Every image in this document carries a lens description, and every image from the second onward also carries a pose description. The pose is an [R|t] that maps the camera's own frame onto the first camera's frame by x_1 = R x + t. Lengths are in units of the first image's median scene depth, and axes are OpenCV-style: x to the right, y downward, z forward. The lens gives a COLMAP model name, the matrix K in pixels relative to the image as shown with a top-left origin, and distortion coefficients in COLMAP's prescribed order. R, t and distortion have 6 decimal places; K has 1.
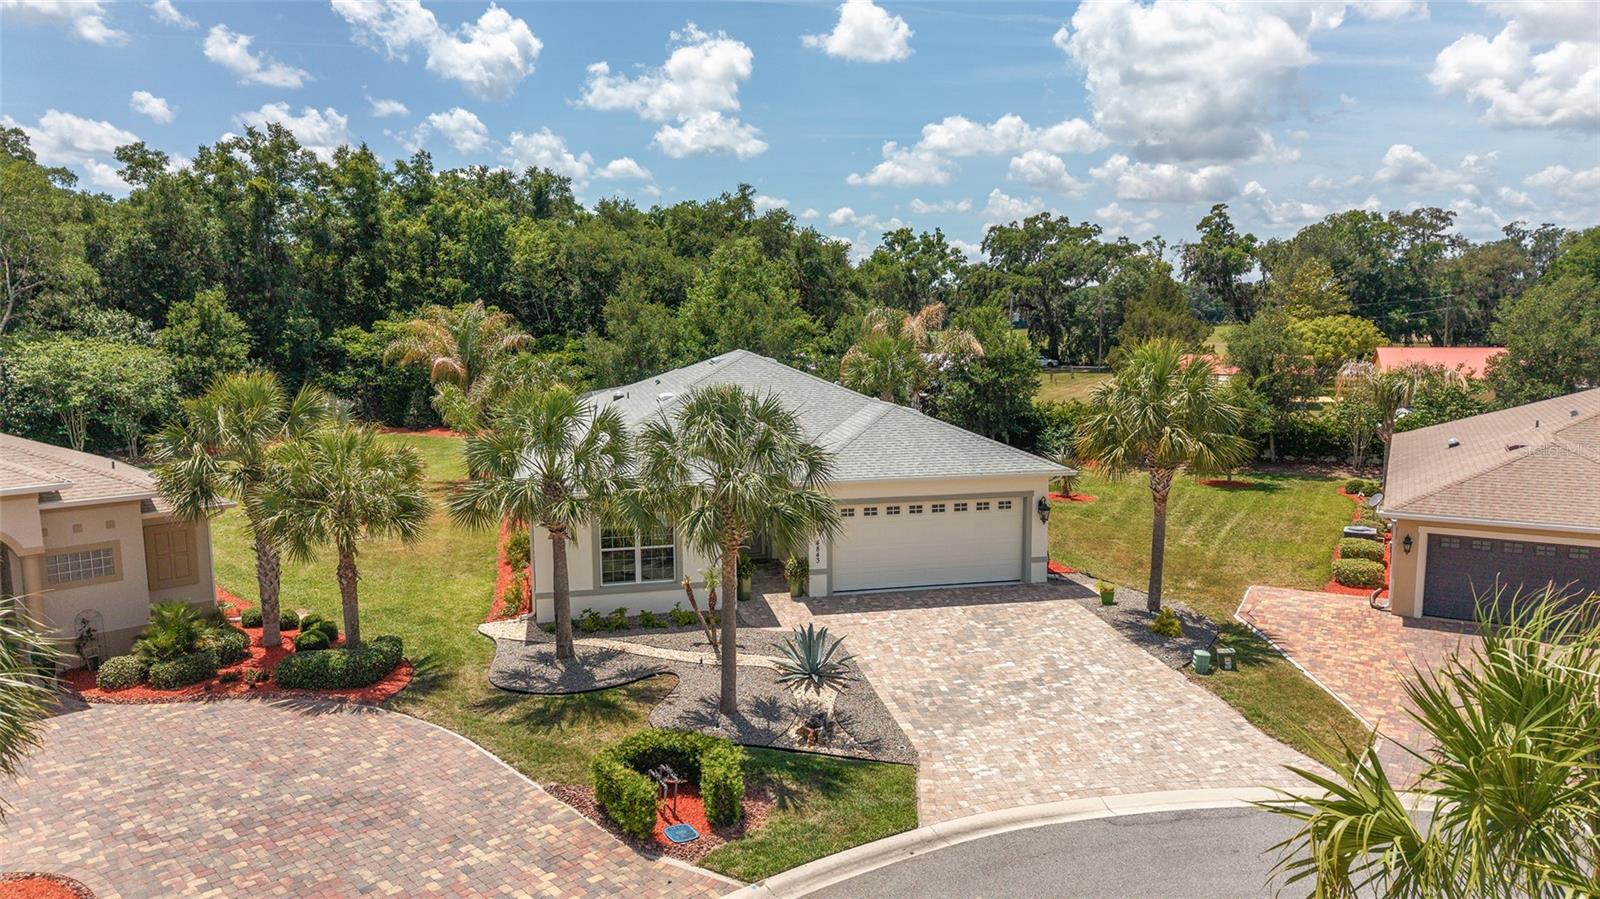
lens RADIAL K [[1145.3, 0, 803.2], [0, 1145.3, 449.4], [0, 0, 1]] dist [0.048434, -0.098698]
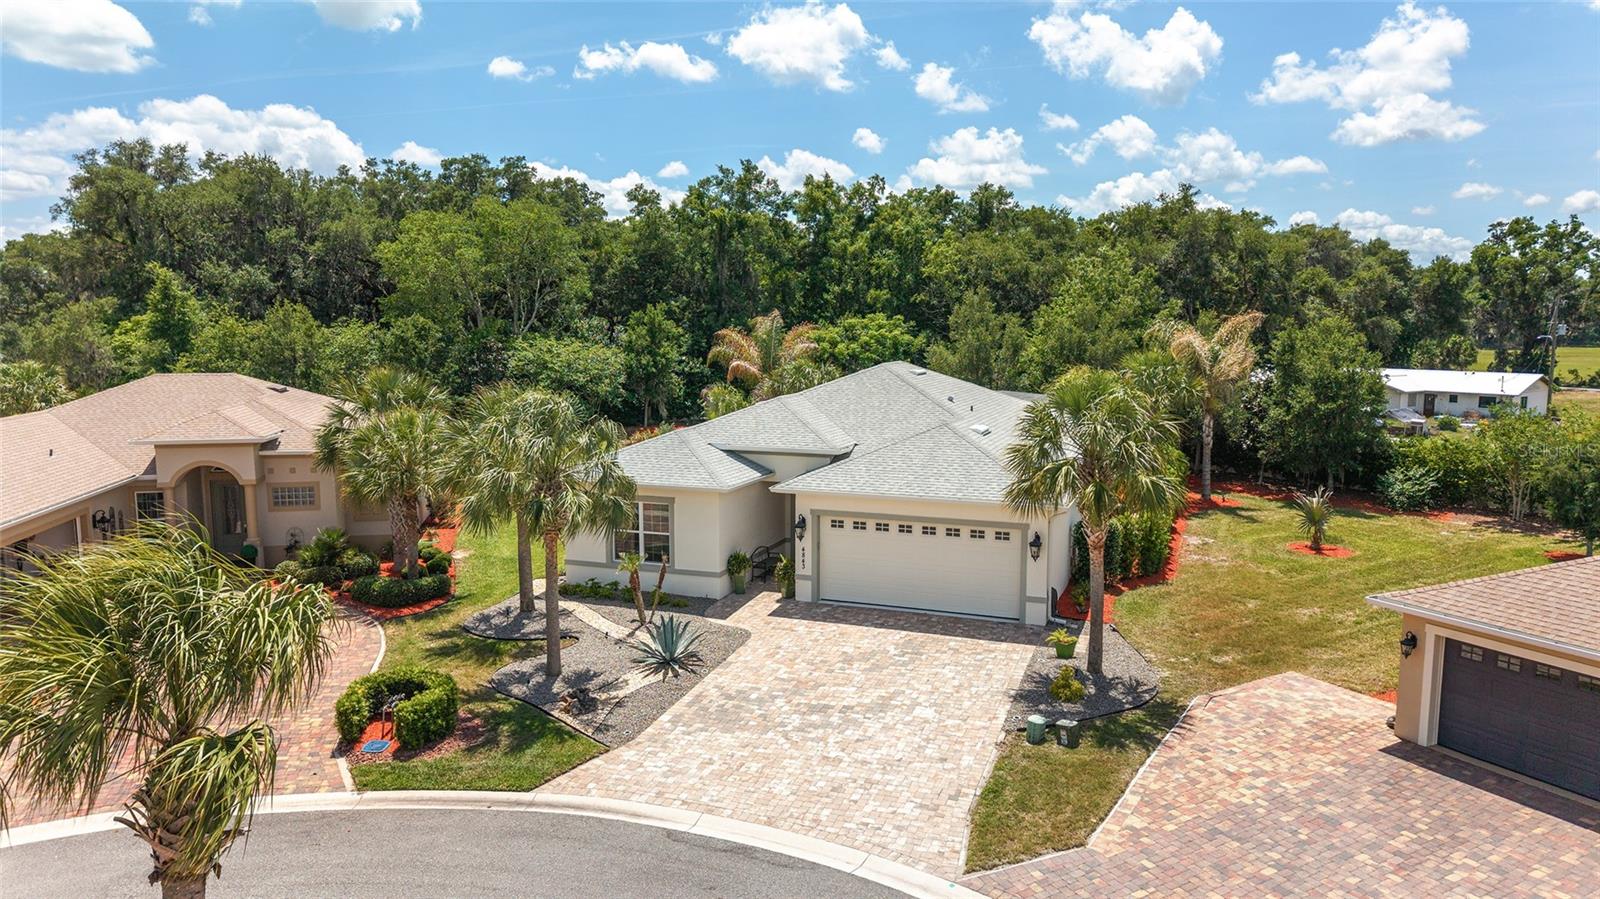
lens RADIAL K [[1145.3, 0, 803.2], [0, 1145.3, 449.4], [0, 0, 1]] dist [0.048434, -0.098698]
pose [[0.817096, 0.073236, -0.571831, 0.610419], [-0.075883, 0.996931, 0.019249, -0.029229], [0.571485, 0.027665, 0.820146, 0.148086]]
